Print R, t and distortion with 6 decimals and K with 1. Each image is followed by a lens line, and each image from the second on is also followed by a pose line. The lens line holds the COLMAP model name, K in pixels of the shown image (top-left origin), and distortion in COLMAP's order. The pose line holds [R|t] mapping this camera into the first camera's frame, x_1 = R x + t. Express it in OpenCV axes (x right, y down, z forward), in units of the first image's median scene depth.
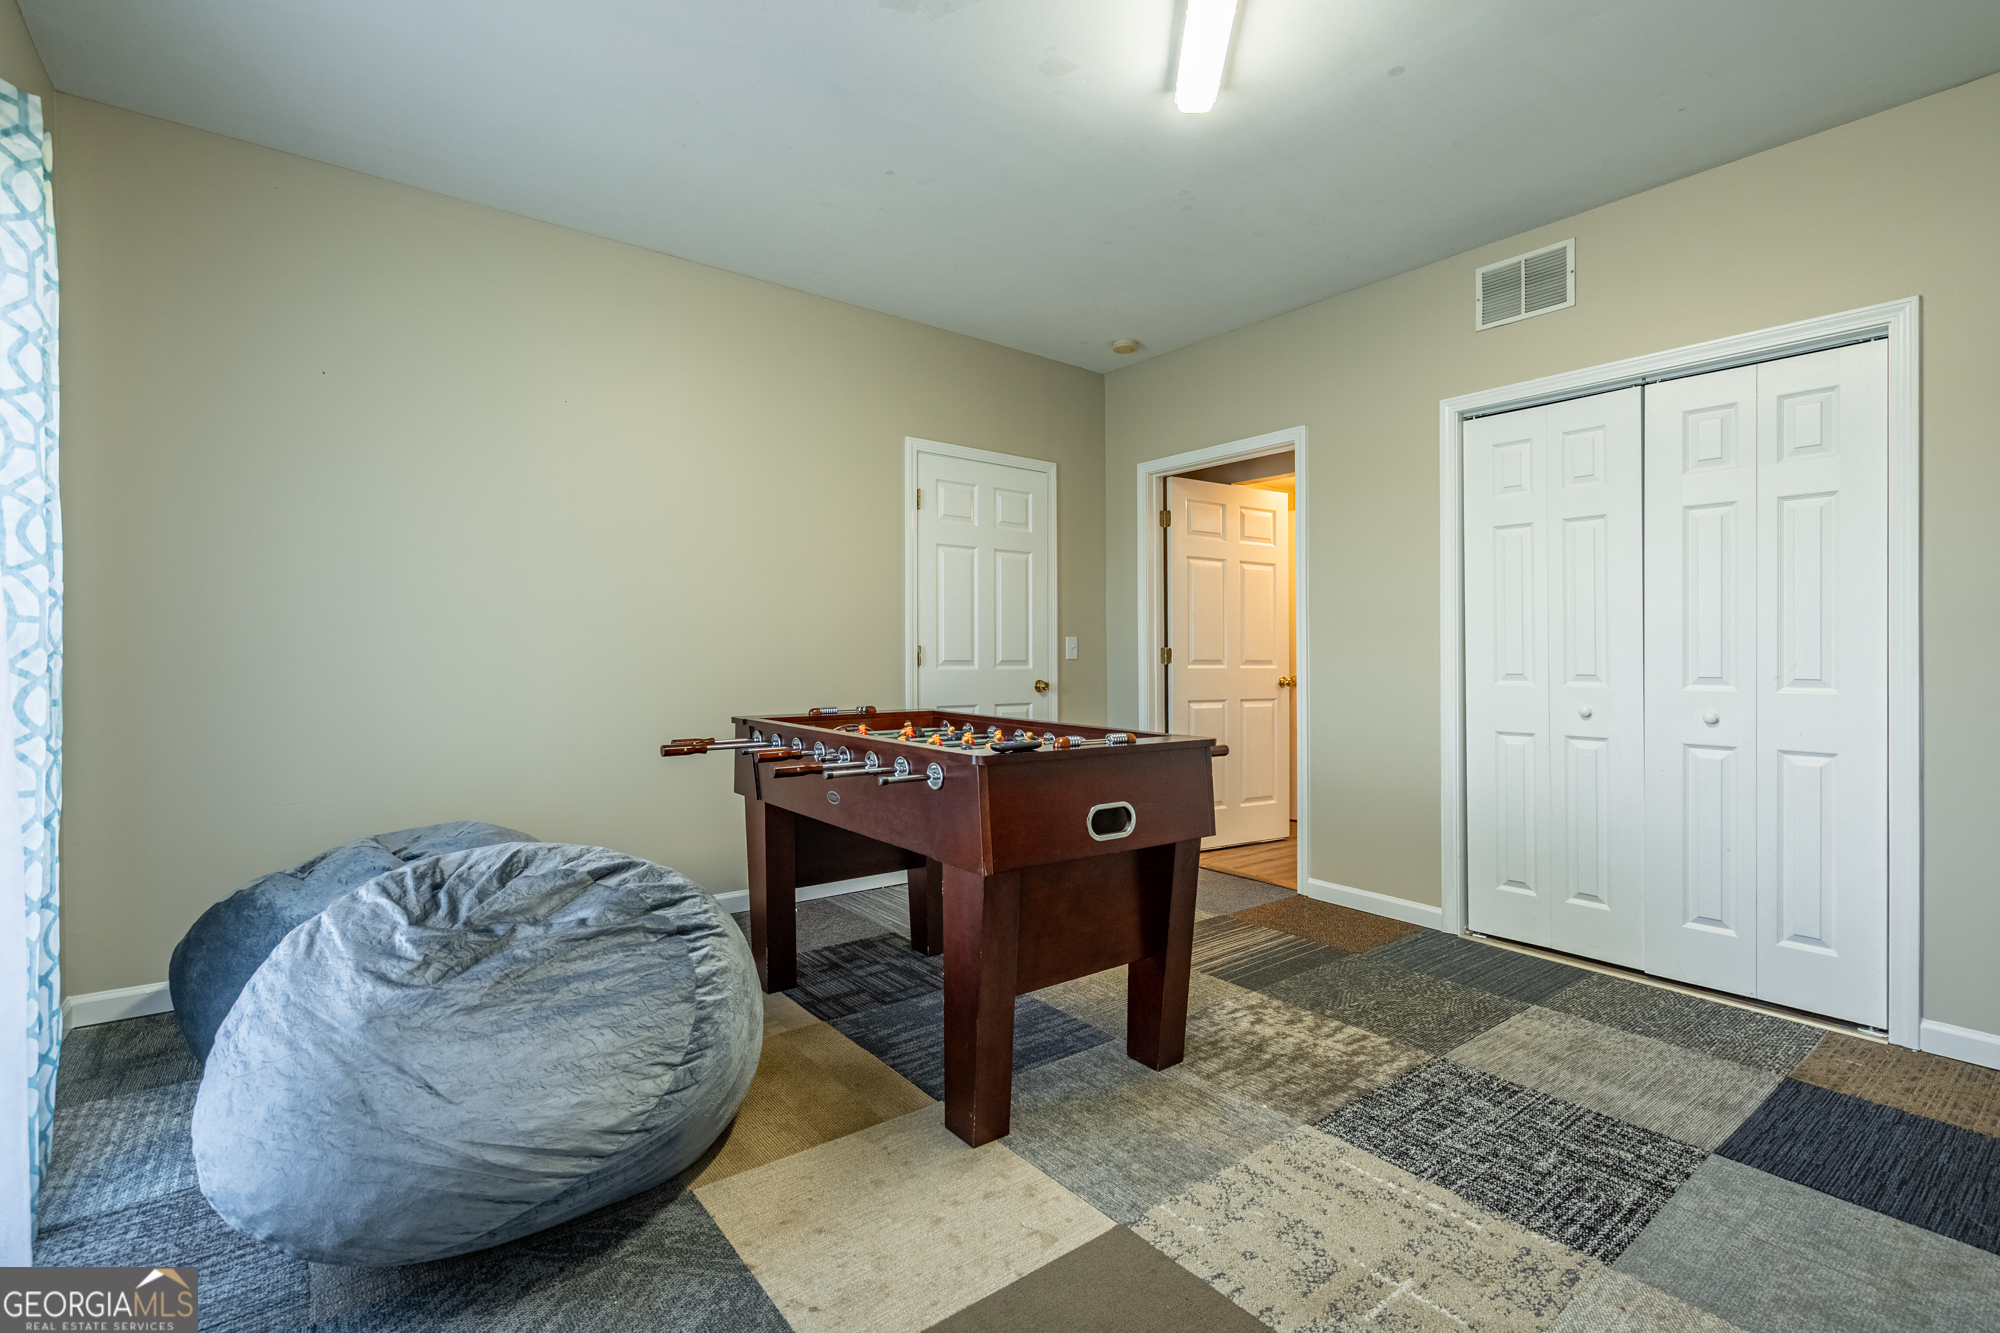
lens RADIAL K [[925.2, 0, 1000.7], [0, 925.2, 658.2], [0, 0, 1]] dist [-0.000377, -0.000054]
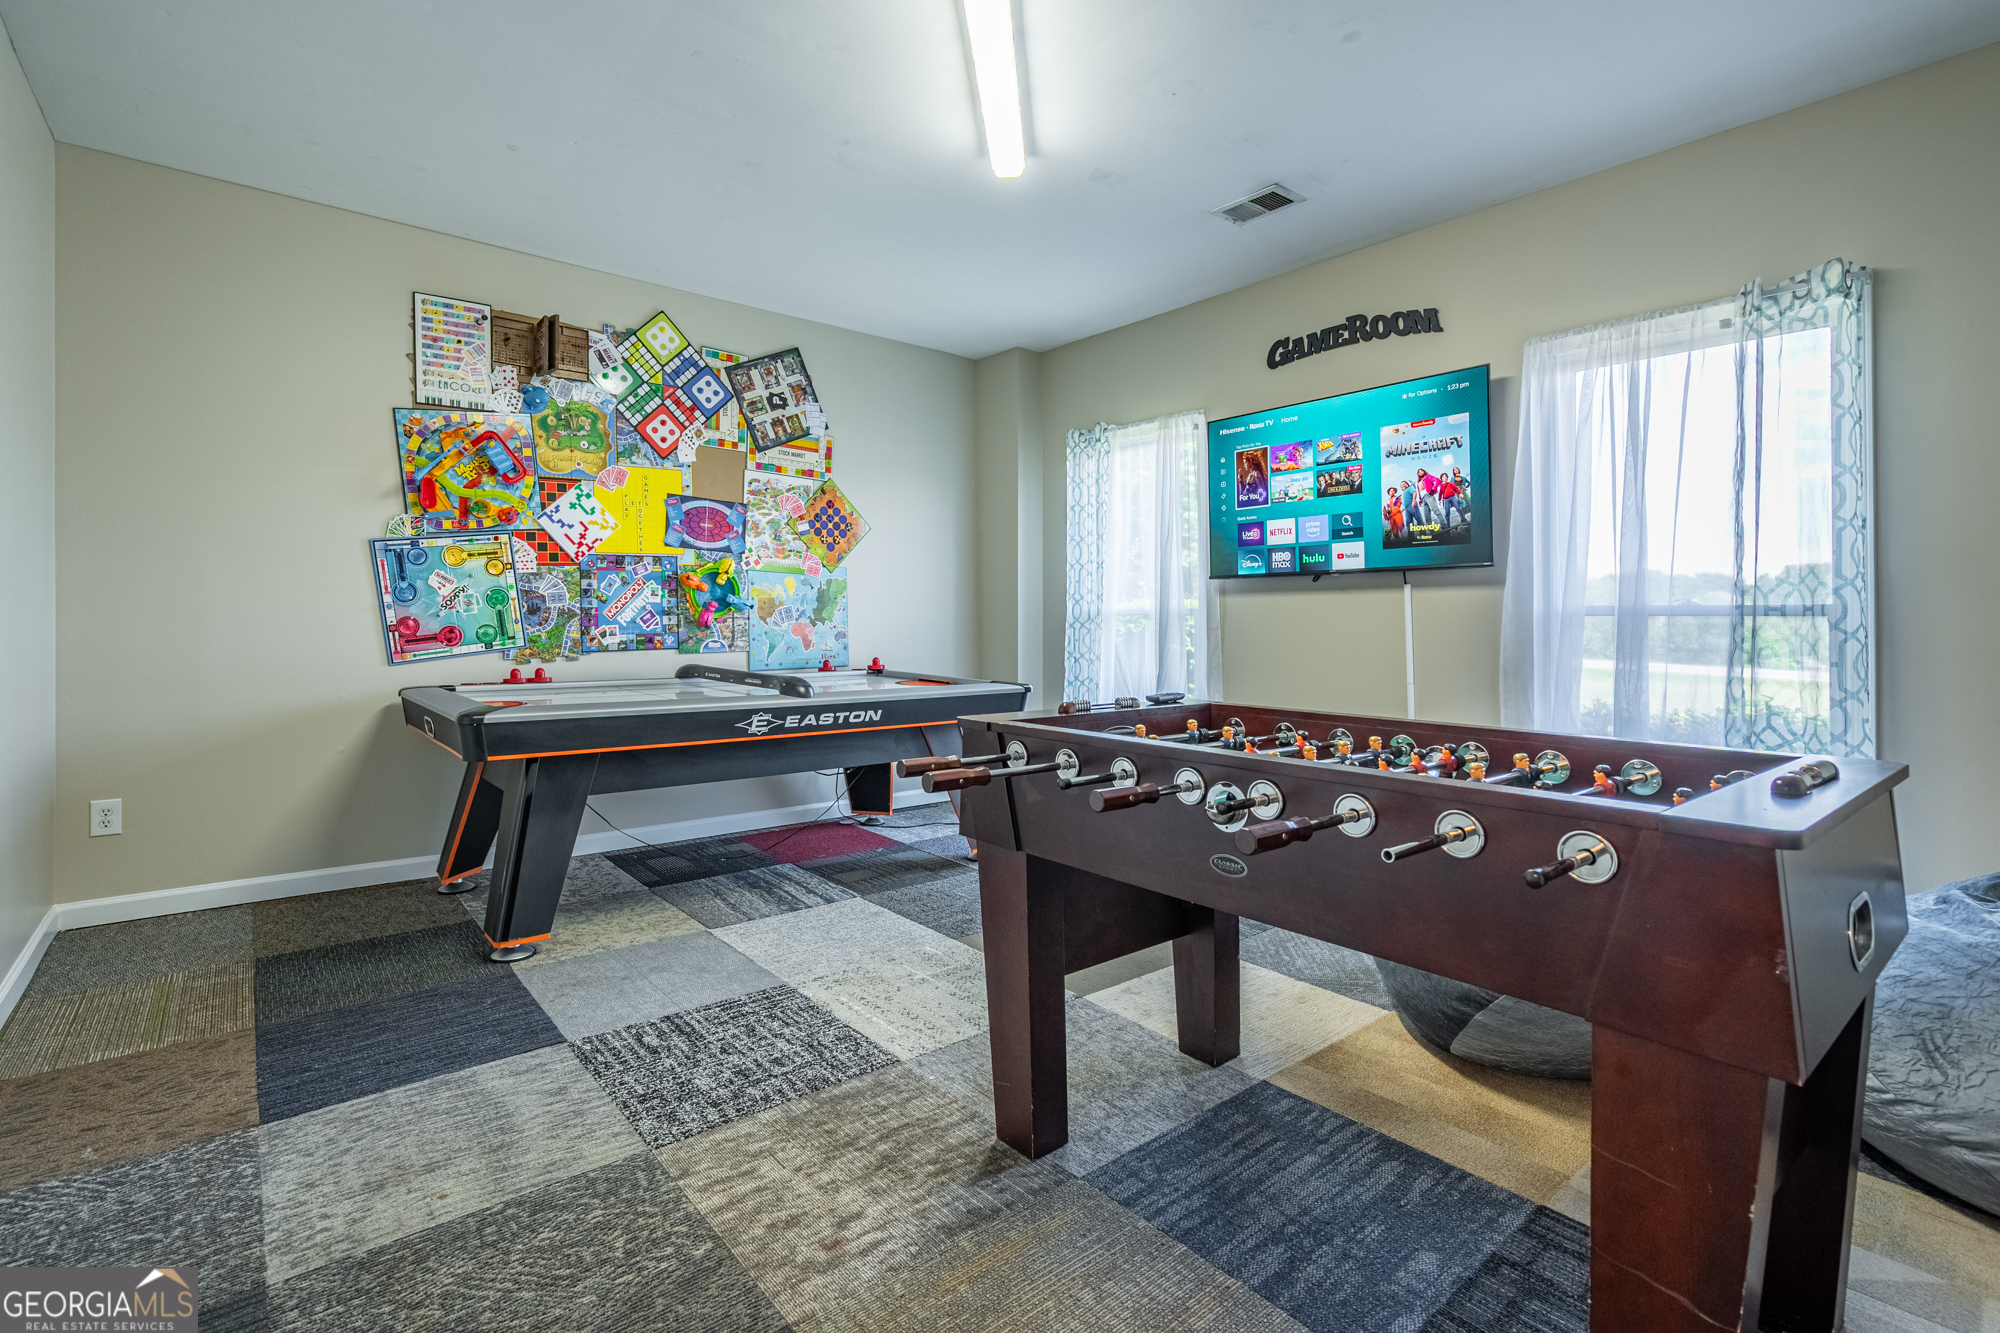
lens RADIAL K [[925.2, 0, 1001.4], [0, 925.2, 648.6], [0, 0, 1]] dist [-0.000377, -0.000054]
pose [[-0.999435, -0.015045, -0.030058, 0.219470], [-0.016093, 0.999260, 0.034926, -0.003769], [0.029510, 0.035390, -0.998938, 1.739351]]
